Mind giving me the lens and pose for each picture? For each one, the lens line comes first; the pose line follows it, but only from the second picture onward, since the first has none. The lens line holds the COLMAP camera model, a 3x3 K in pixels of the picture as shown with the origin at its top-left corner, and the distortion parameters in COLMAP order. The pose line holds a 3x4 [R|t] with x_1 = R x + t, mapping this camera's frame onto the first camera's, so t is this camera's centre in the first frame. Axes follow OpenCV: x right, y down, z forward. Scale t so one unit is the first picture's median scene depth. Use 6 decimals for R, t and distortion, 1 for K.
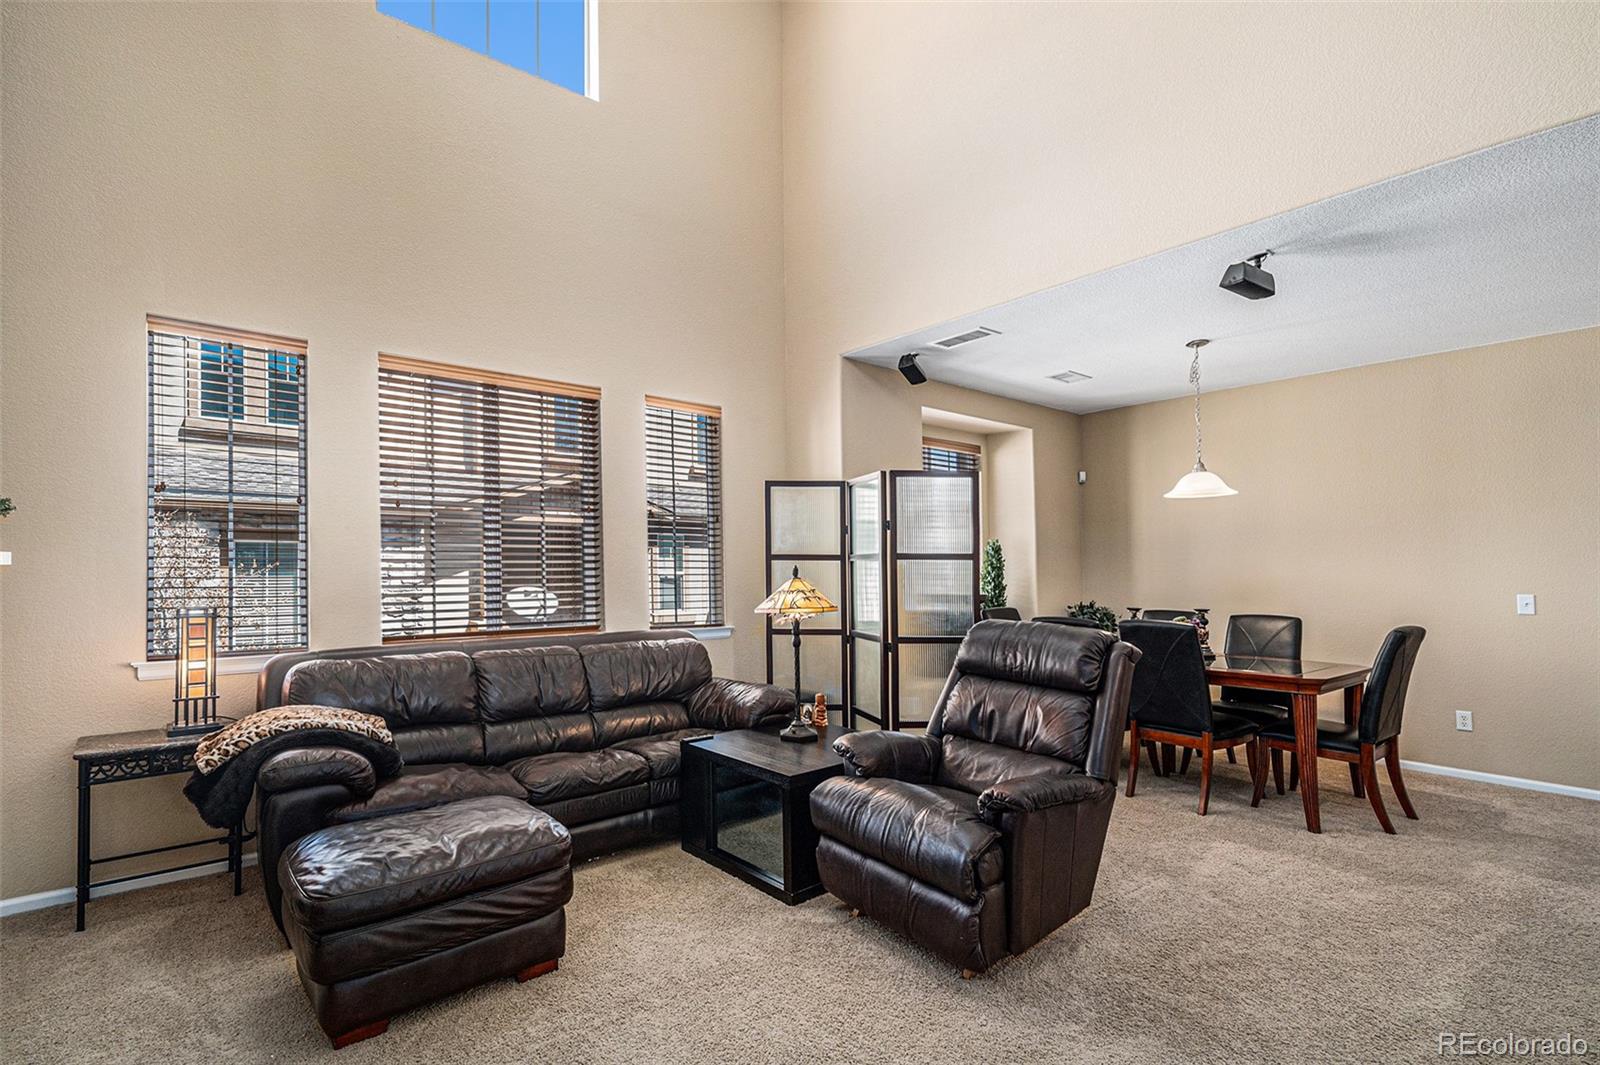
lens RADIAL K [[764.4, 0, 801.0], [0, 764.4, 543.0], [0, 0, 1]] dist [0.000206, 0.000731]
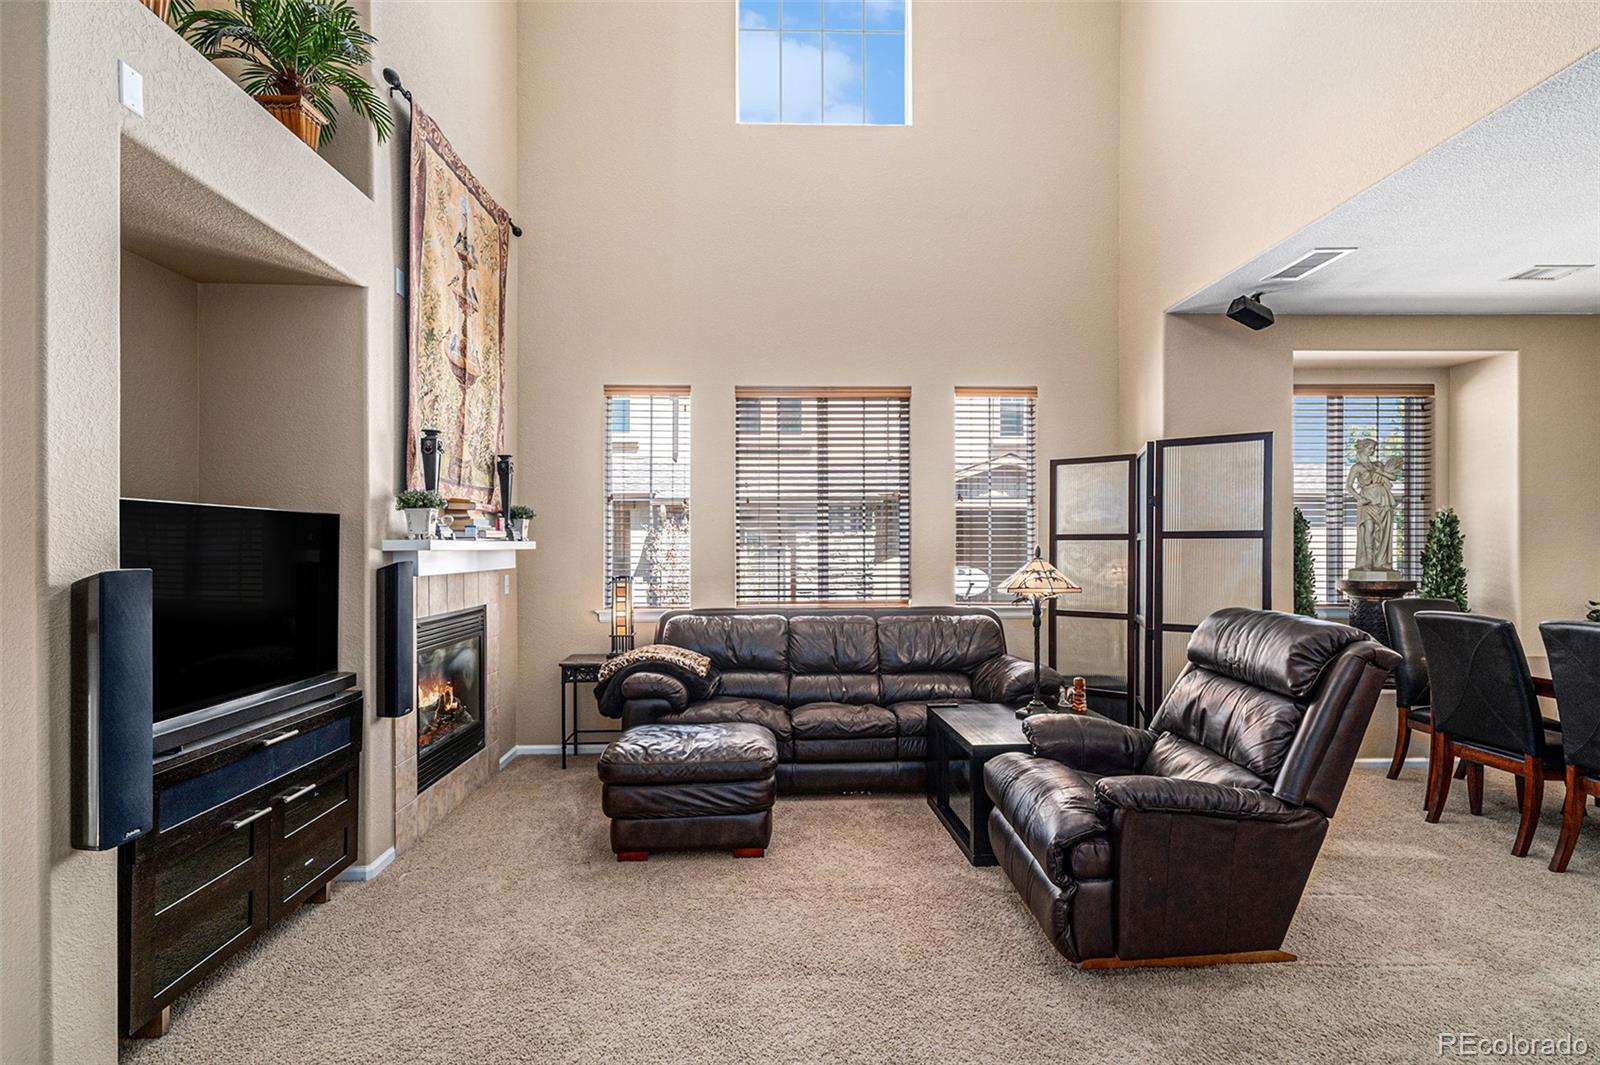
lens RADIAL K [[758.2, 0, 773.5], [0, 758.2, 544.1], [0, 0, 1]] dist [0.003158, 0.001135]
pose [[0.781102, -0.008721, -0.624343, 0.389055], [0.025508, 0.999513, 0.017951, 0.000626], [0.623883, -0.029947, 0.780944, 0.012239]]
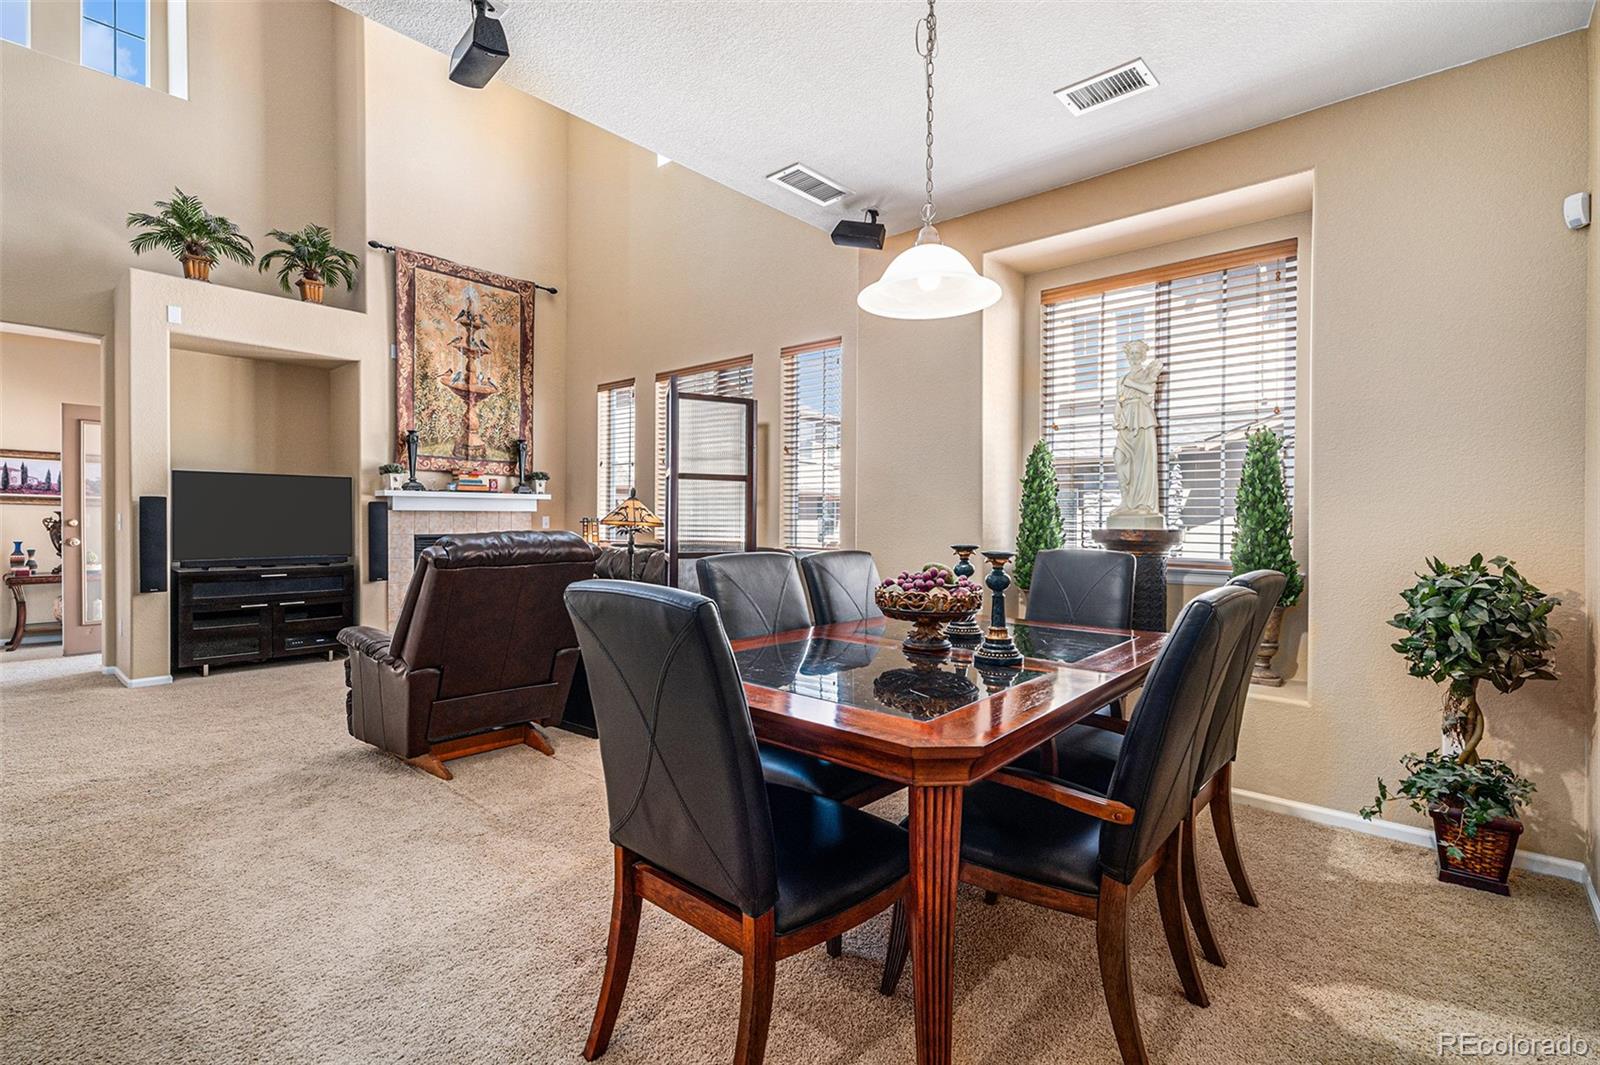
lens RADIAL K [[734.0, 0, 816.2], [0, 734.0, 538.2], [0, 0, 1]] dist [0.012701, -0.000443]
pose [[0.099905, 0.032713, -0.994459, 1.310789], [0.015858, 0.999280, 0.034465, 0.071953], [0.994871, -0.019213, 0.099314, 1.358707]]
